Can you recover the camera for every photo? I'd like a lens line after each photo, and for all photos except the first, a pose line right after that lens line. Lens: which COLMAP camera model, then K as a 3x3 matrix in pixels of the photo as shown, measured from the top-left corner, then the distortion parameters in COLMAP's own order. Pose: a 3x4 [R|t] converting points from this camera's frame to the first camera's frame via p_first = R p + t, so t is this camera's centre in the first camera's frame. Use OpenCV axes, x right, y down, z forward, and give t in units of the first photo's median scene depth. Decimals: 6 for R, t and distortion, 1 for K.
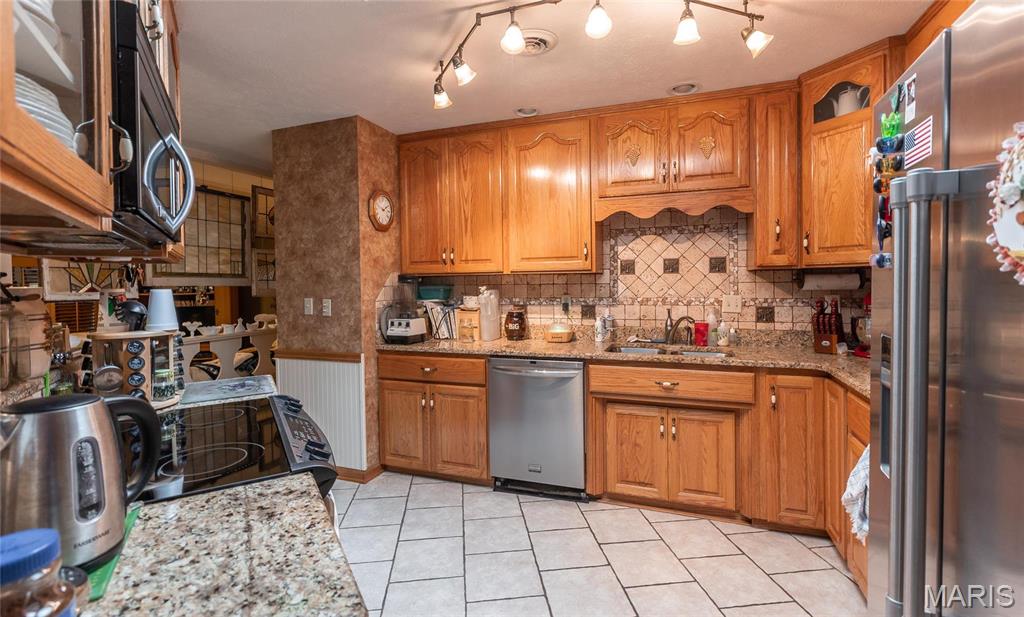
lens RADIAL K [[468.7, 0, 513.4], [0, 468.7, 302.0], [0, 0, 1]] dist [-0.000741, -0.000047]
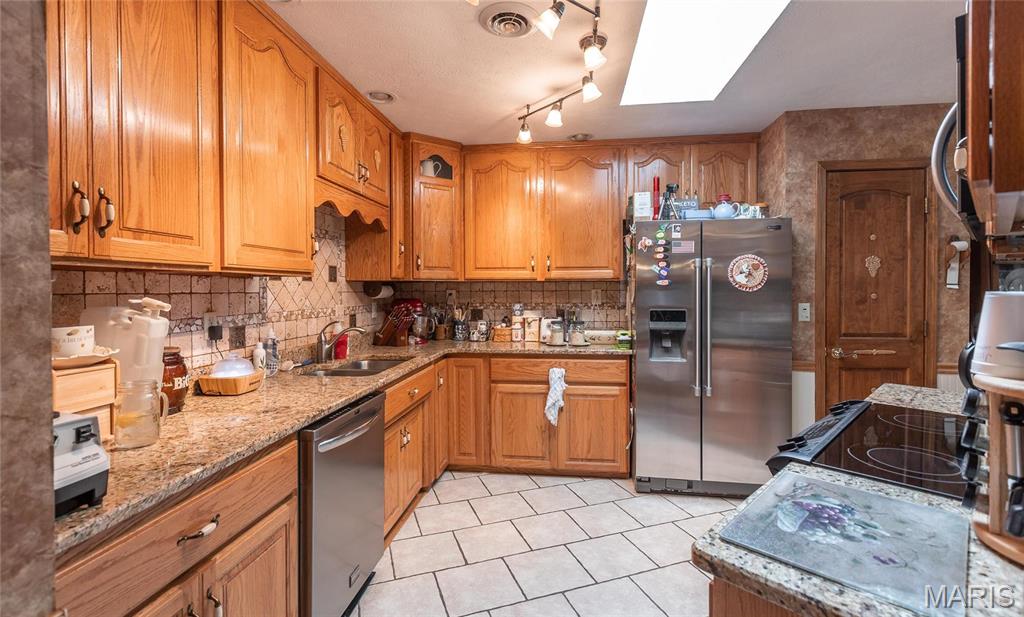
lens RADIAL K [[468.7, 0, 512.3], [0, 468.7, 299.1], [0, 0, 1]] dist [-0.000741, -0.000047]
pose [[-0.233069, -0.008810, 0.972420, -0.555167], [0.046287, 0.998725, 0.020142, -0.026951], [-0.971358, 0.049705, -0.232365, 0.807661]]
